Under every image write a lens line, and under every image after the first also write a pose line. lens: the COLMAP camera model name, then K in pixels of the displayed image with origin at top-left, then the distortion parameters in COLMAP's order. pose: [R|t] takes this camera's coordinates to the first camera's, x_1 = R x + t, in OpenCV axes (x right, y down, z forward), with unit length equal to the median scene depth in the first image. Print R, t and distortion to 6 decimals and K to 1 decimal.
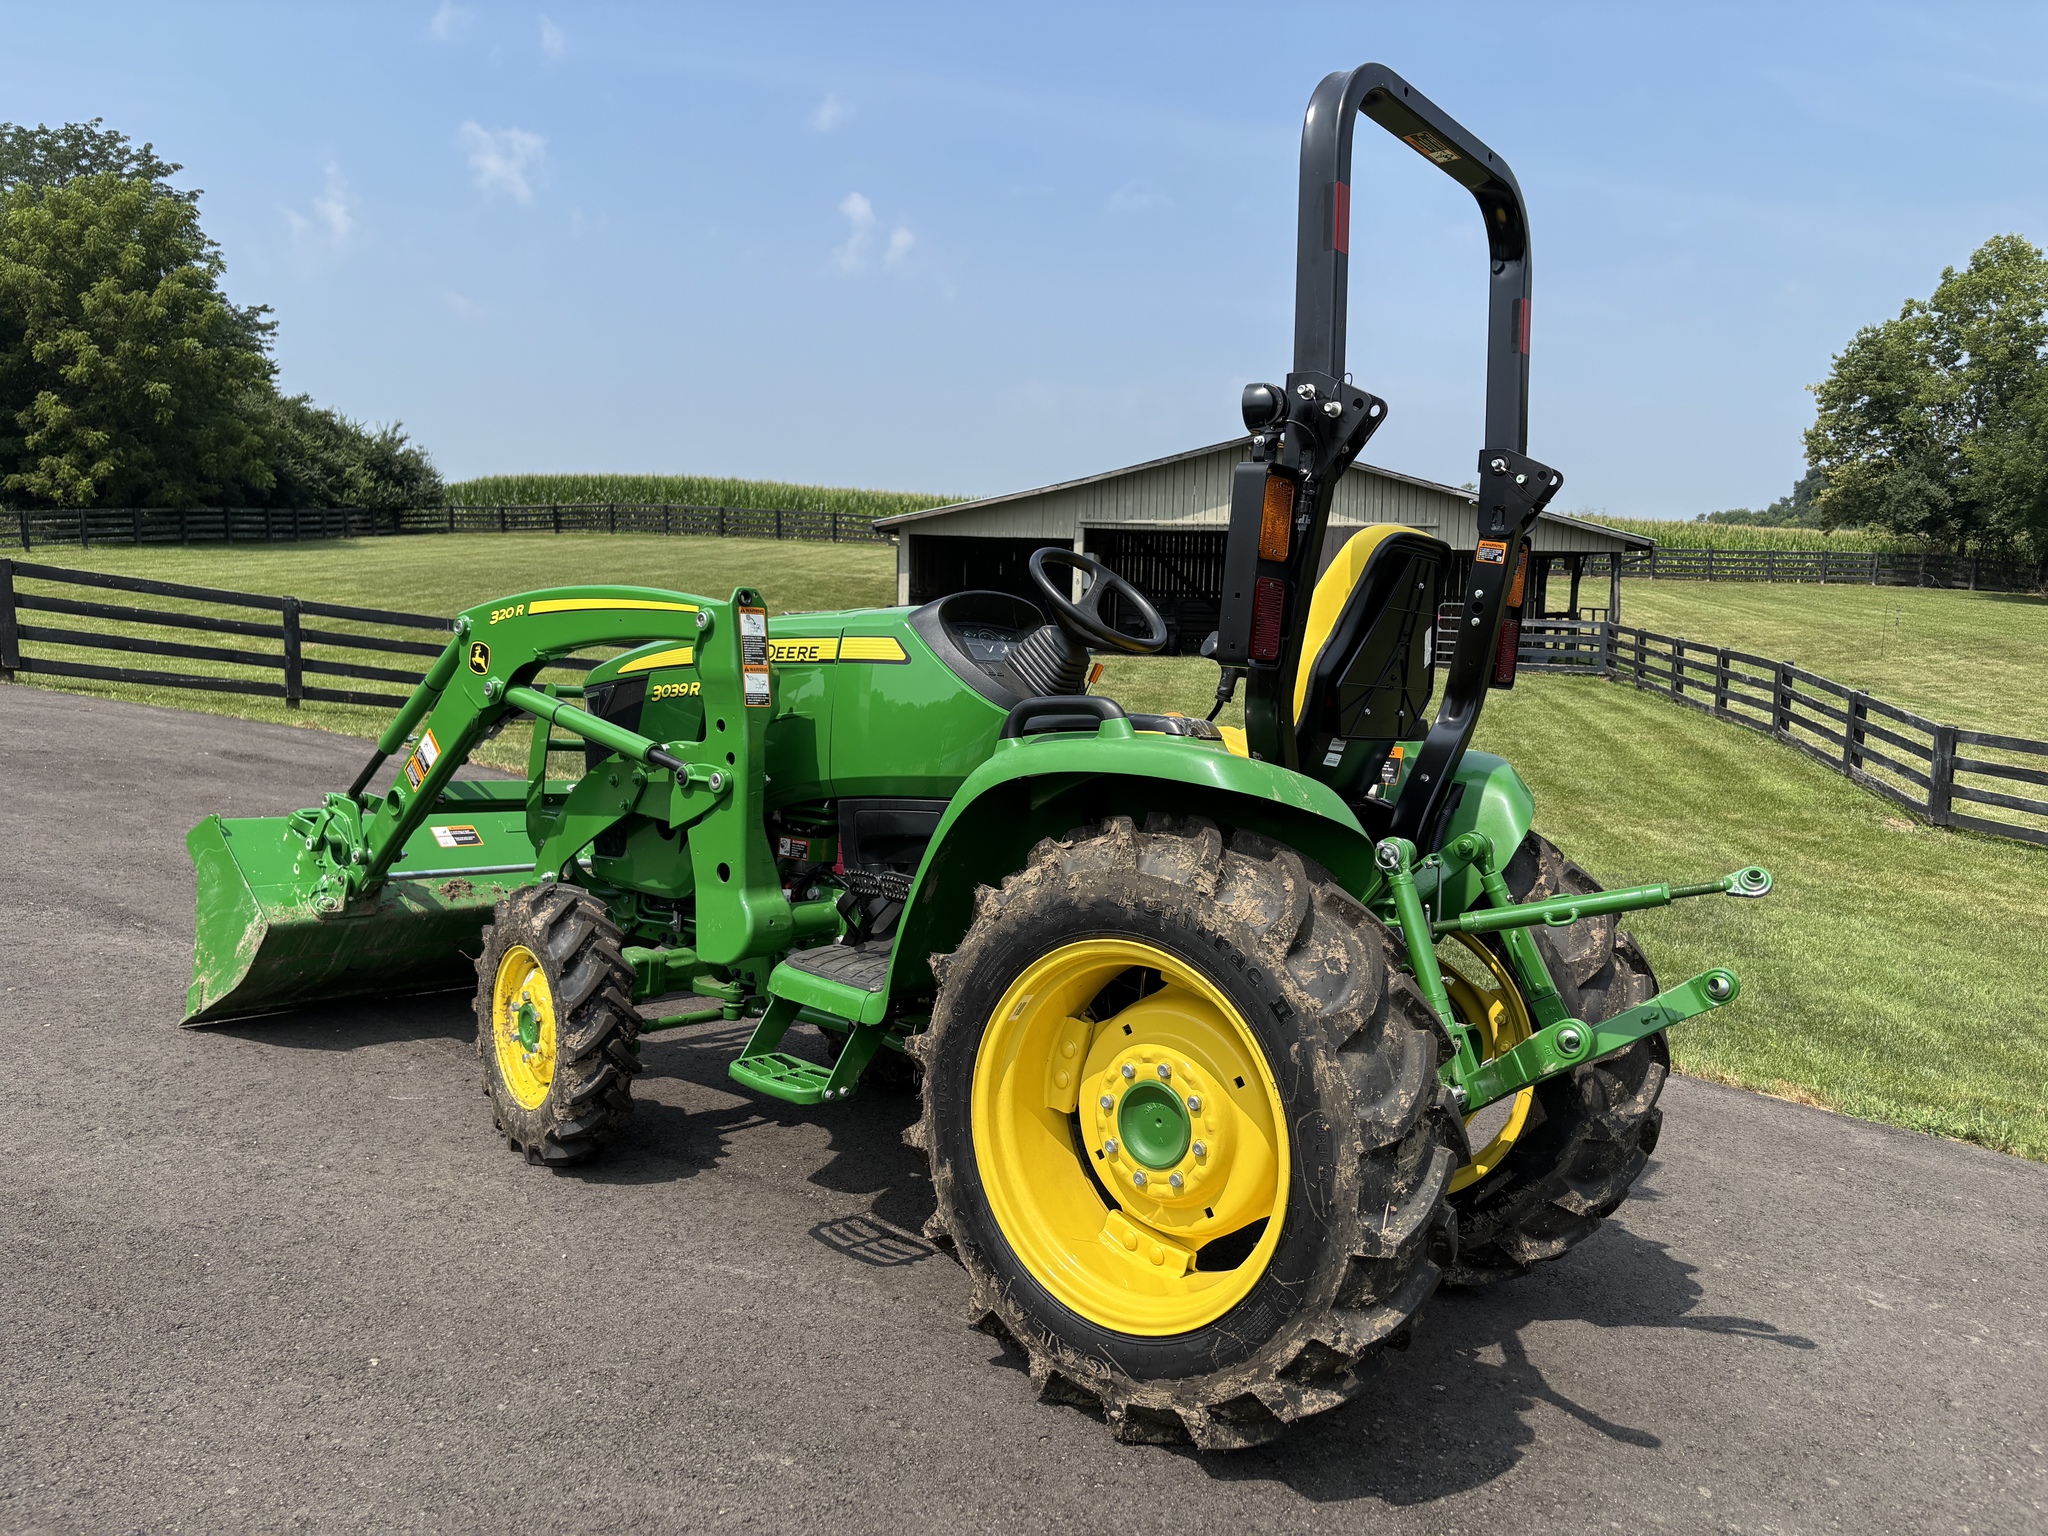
lens RADIAL K [[1560.2, 0, 1041.8], [0, 1560.2, 771.6], [0, 0, 1]] dist [0.054012, -0.061093]
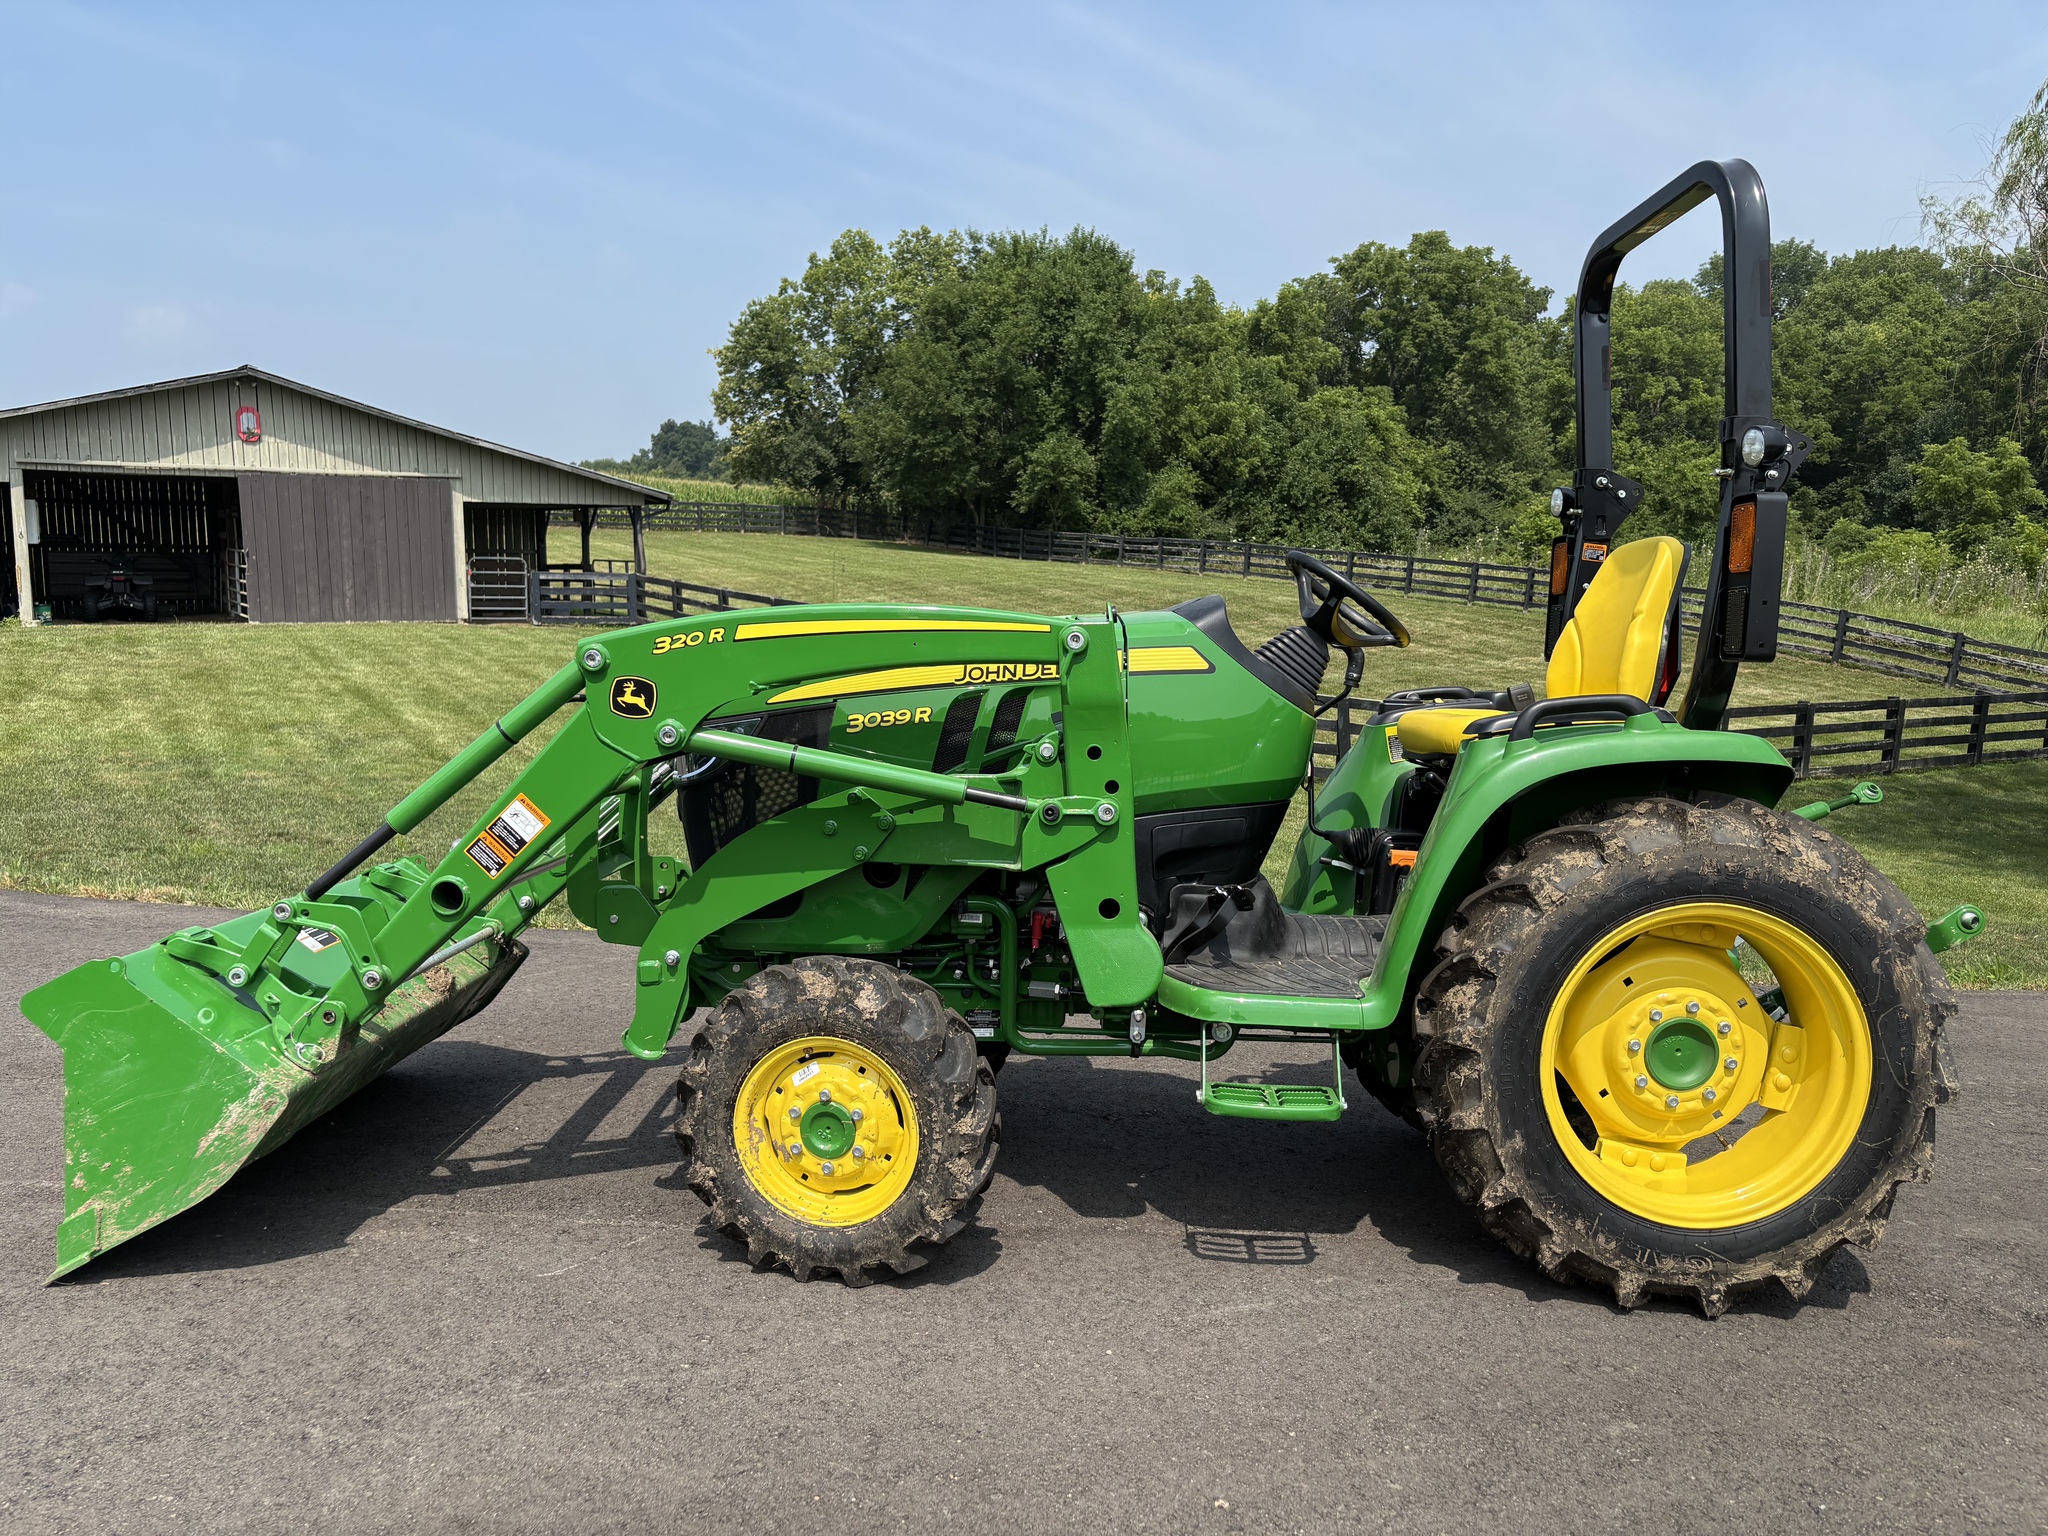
lens RADIAL K [[1557.2, 0, 1011.1], [0, 1557.2, 792.6], [0, 0, 1]] dist [0.057937, -0.061847]
pose [[0.776687, -0.110294, 0.620155, -0.101561], [0.080679, 0.993860, 0.075714, -0.009899], [-0.624699, -0.008773, 0.780817, 0.038611]]
